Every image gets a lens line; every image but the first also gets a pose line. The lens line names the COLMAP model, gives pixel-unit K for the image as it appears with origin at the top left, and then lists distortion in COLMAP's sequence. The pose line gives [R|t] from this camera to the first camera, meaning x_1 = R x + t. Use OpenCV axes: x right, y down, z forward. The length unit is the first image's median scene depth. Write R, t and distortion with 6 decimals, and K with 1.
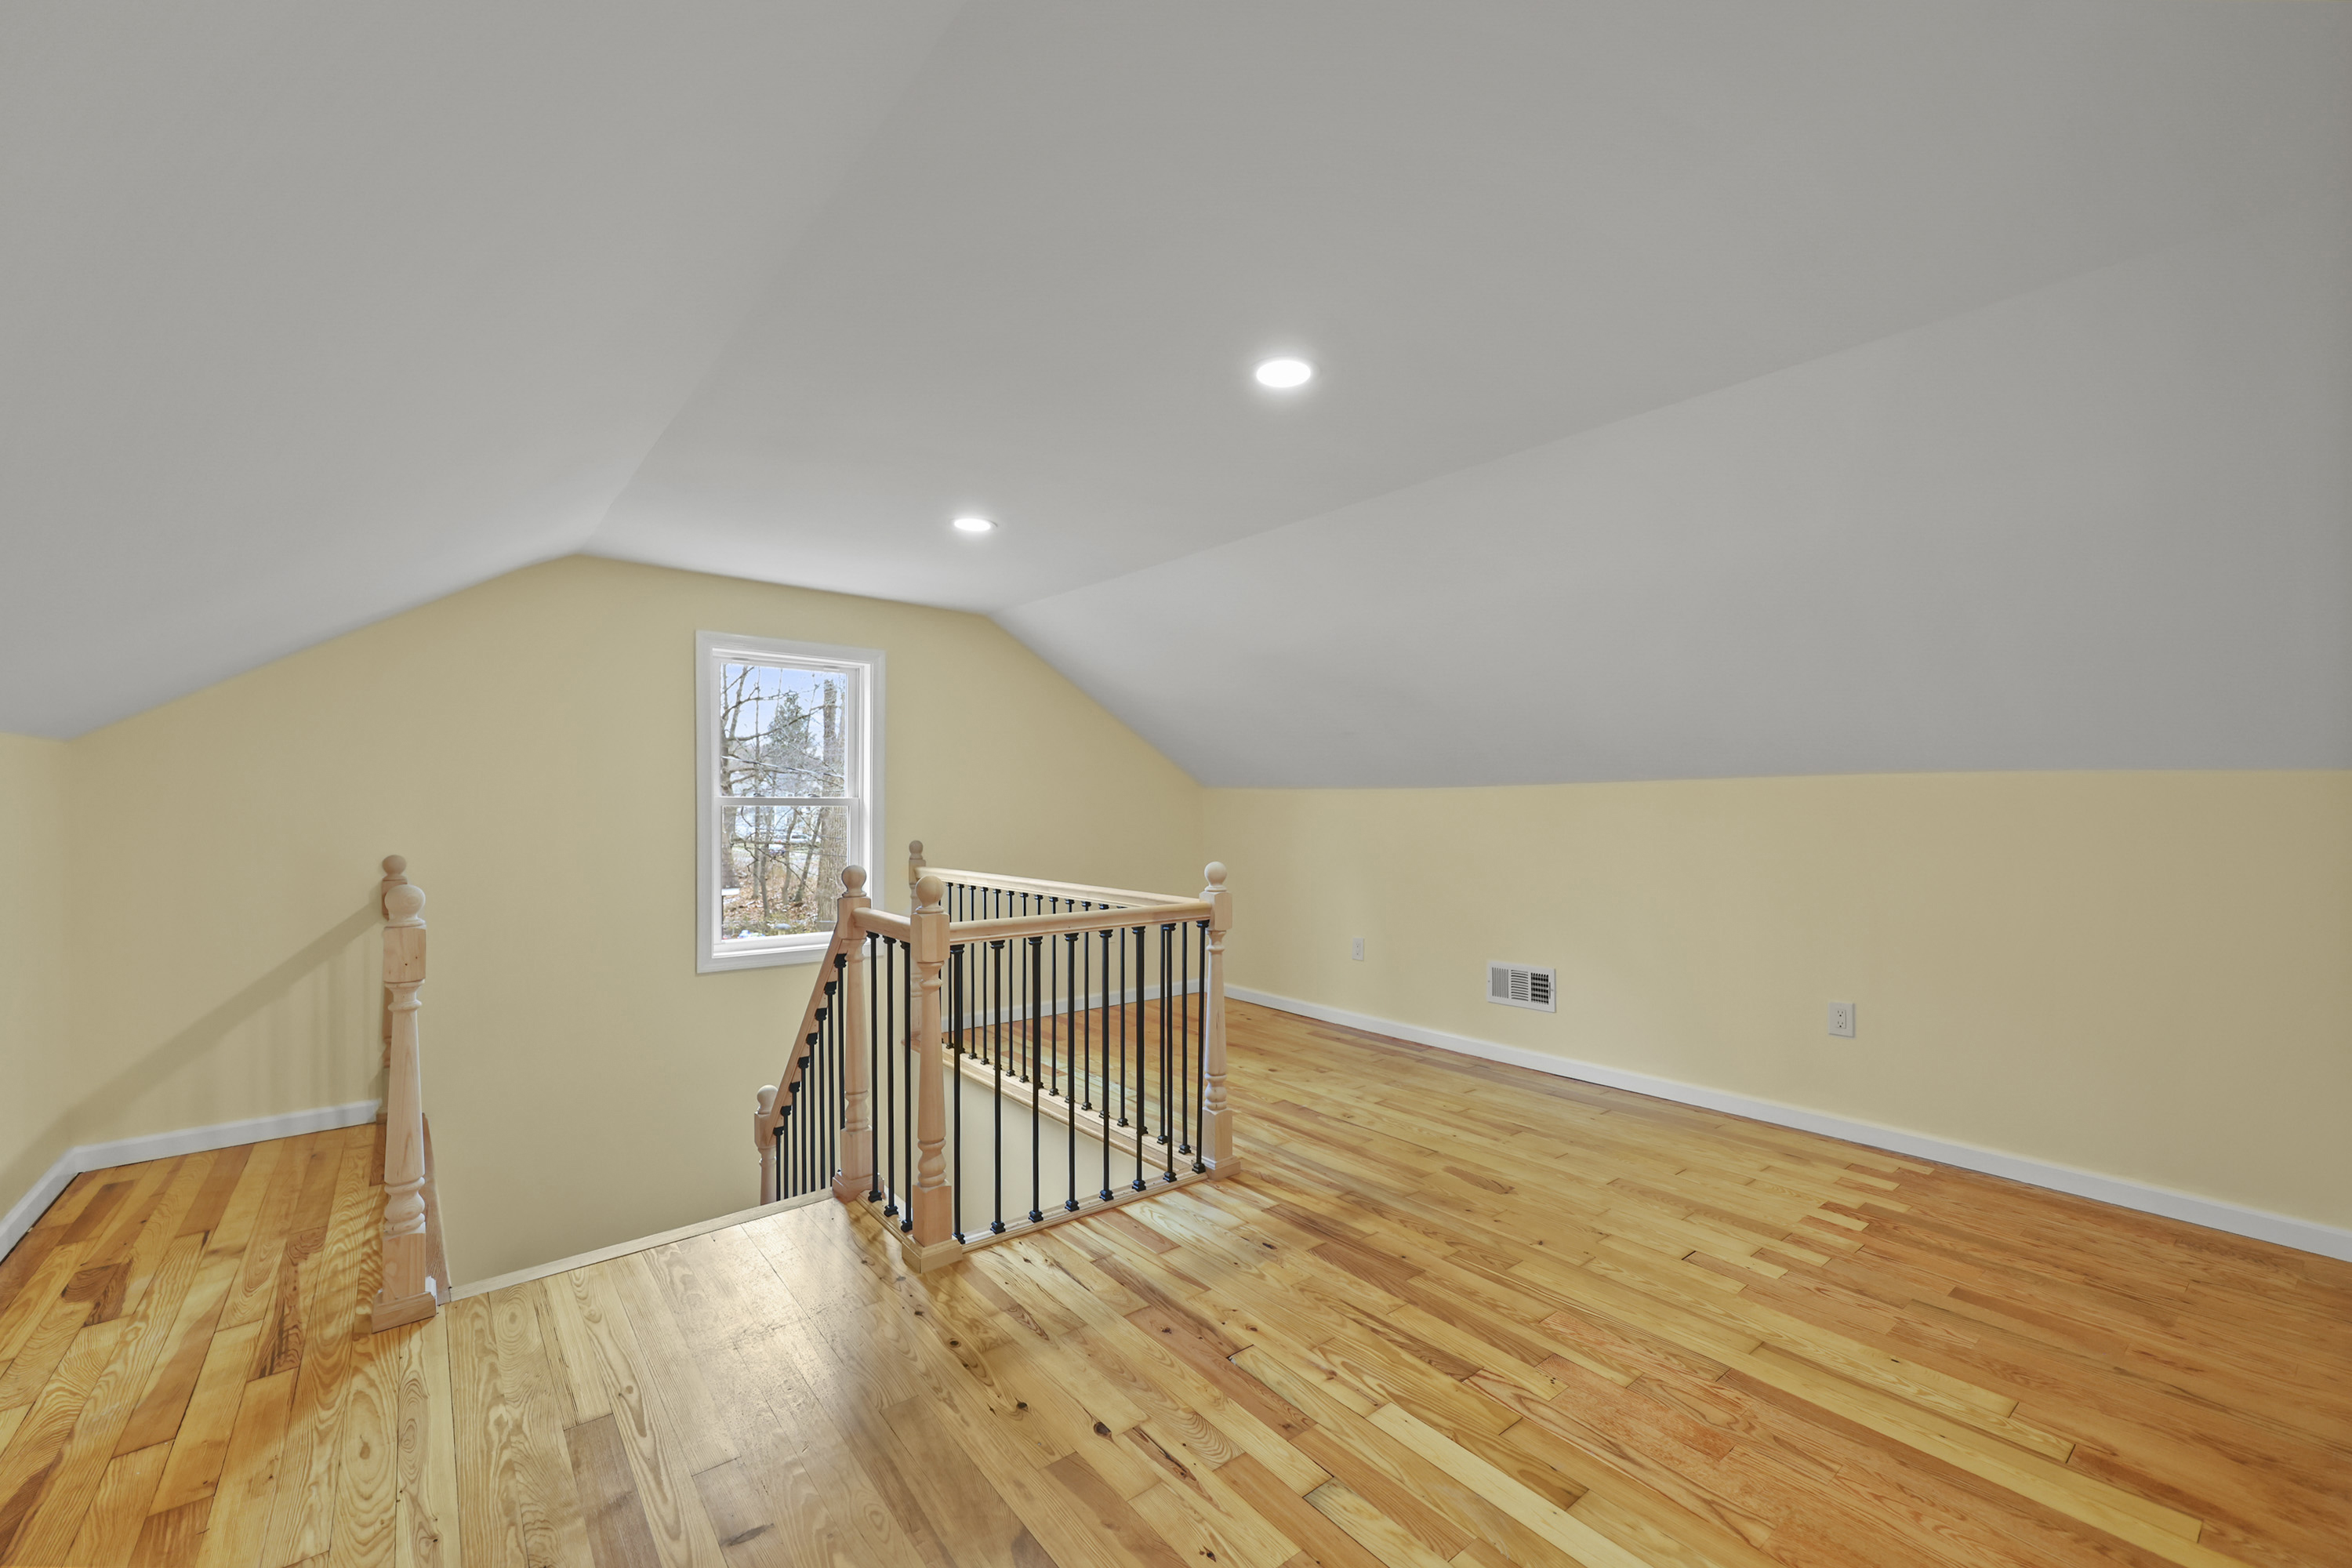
lens RADIAL K [[950.4, 0, 1178.5], [0, 950.4, 804.2], [0, 0, 1]] dist [0.000301, 0.000020]
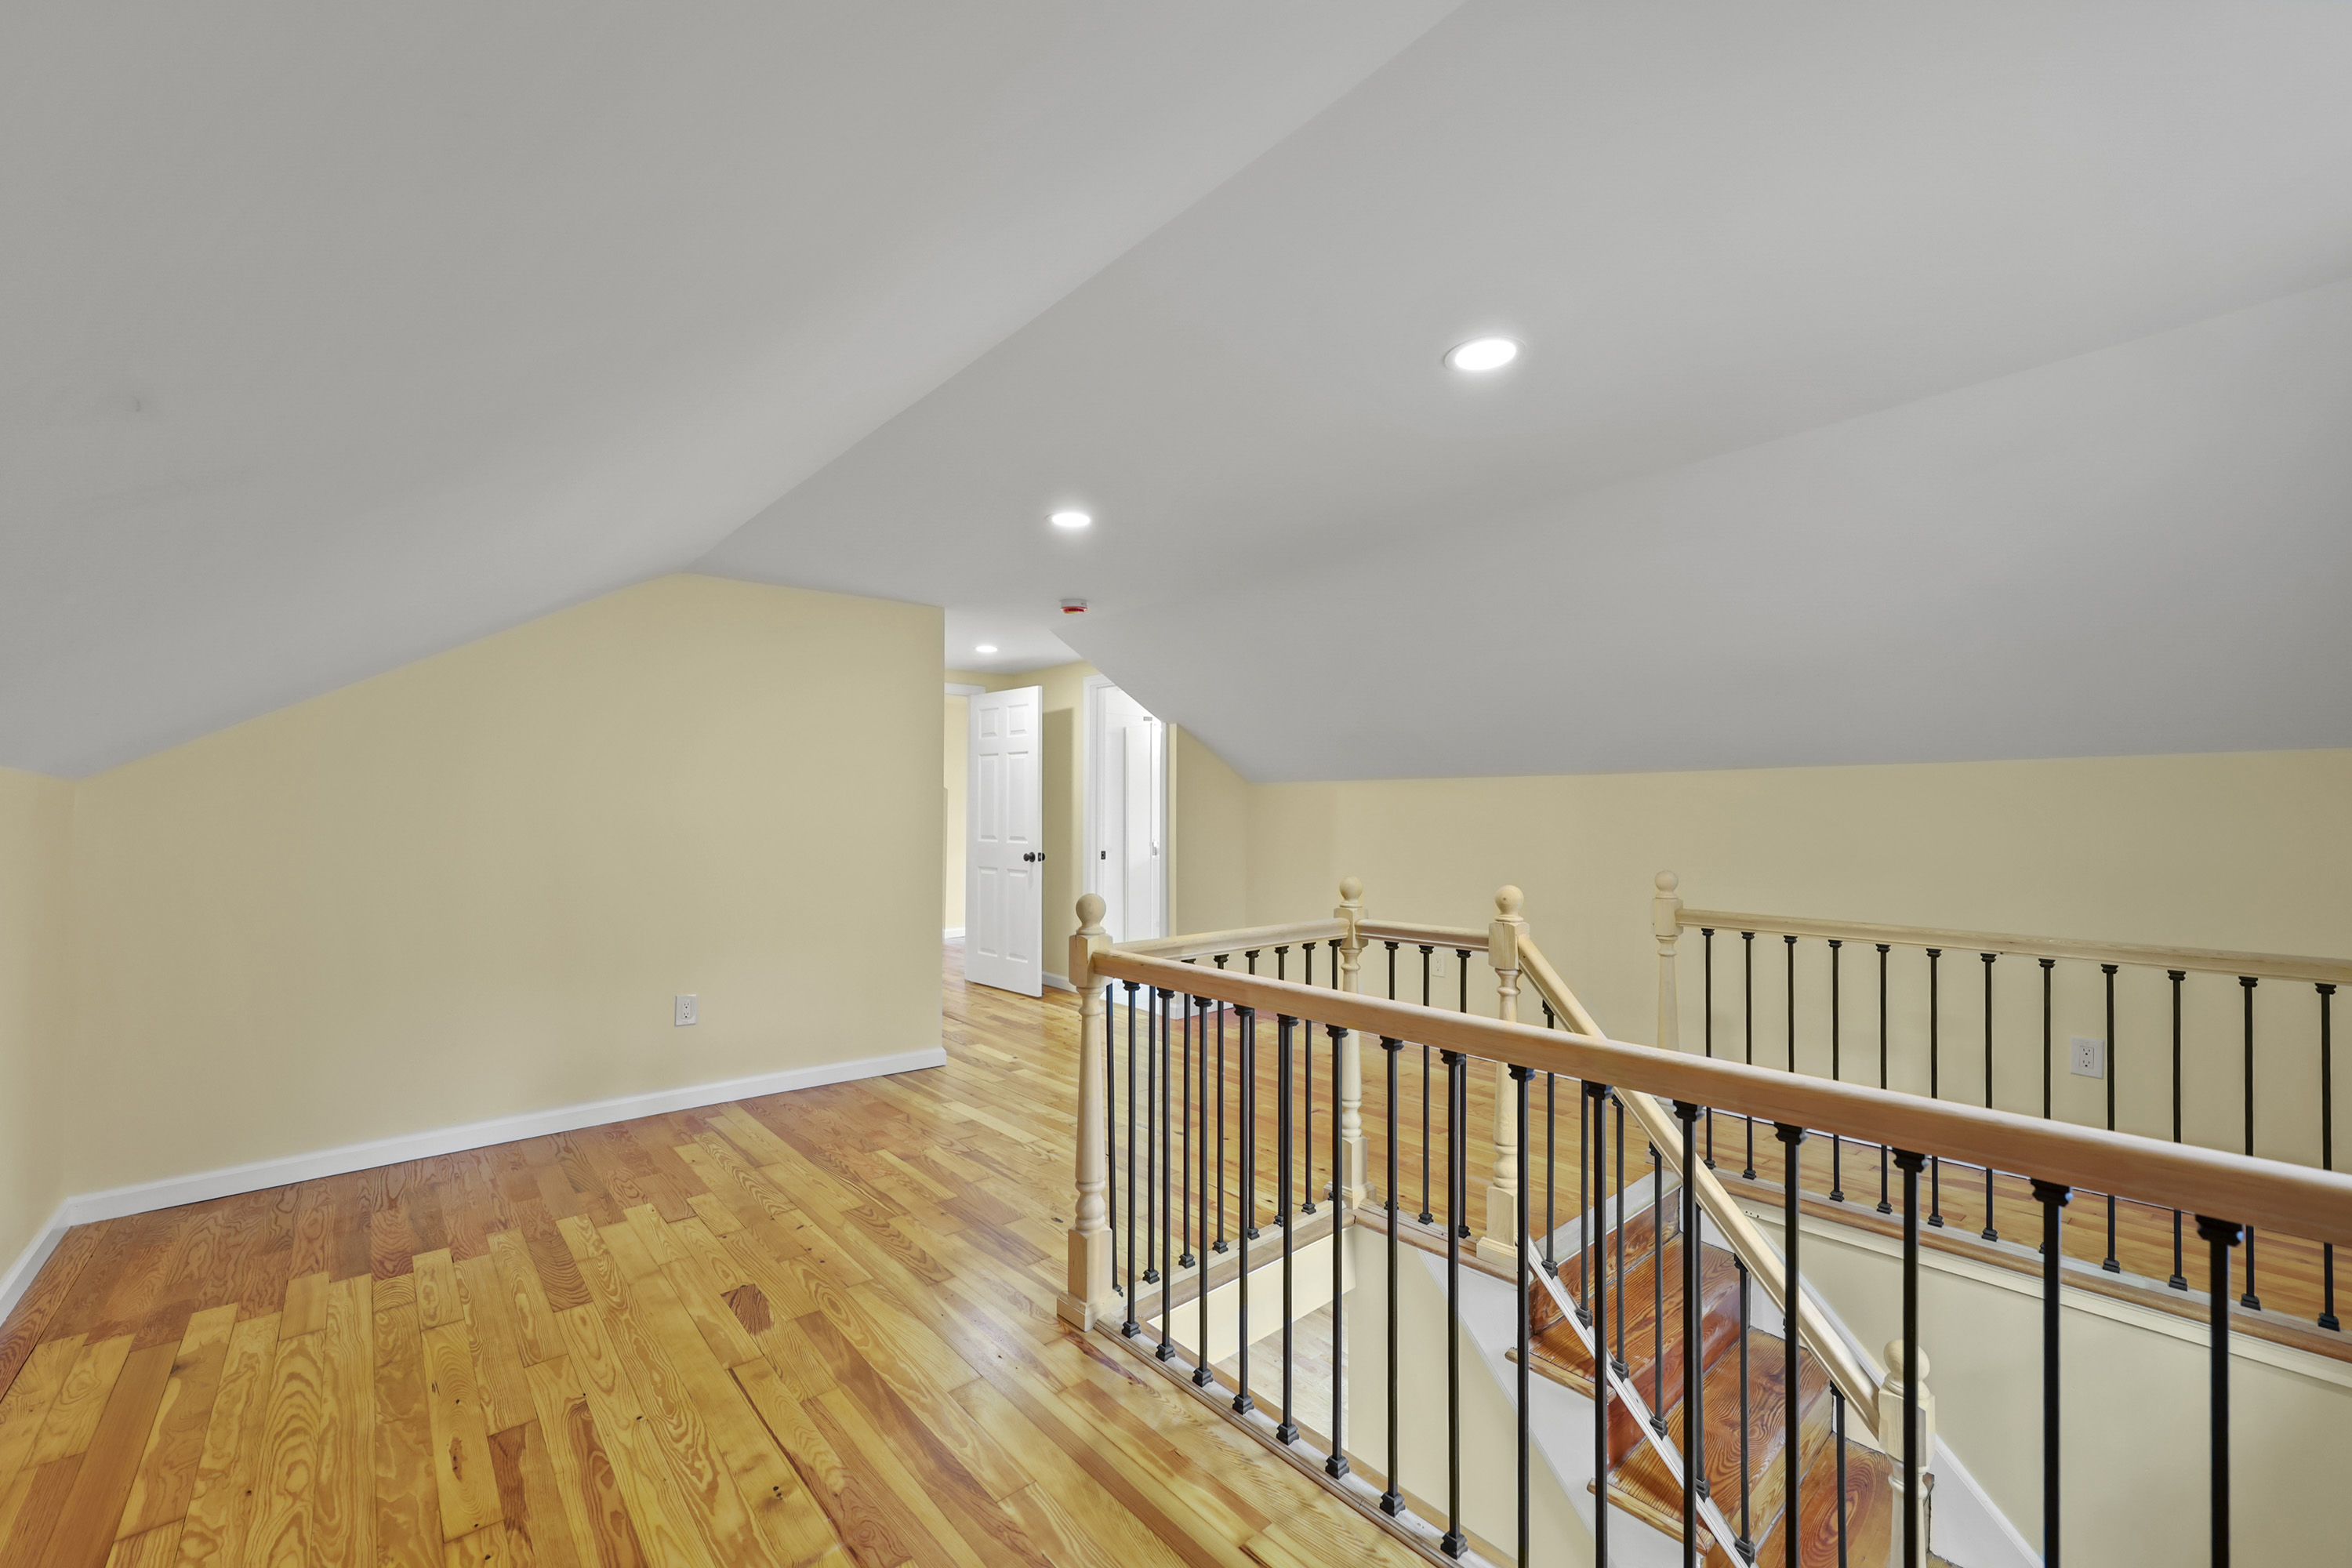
lens RADIAL K [[950.4, 0, 1171.7], [0, 950.4, 797.8], [0, 0, 1]] dist [0.000301, 0.000020]
pose [[-0.999532, -0.001712, -0.030542, -0.001631], [-0.001348, 0.999928, -0.011912, -0.007141], [0.030560, -0.011866, -0.999462, 2.116760]]
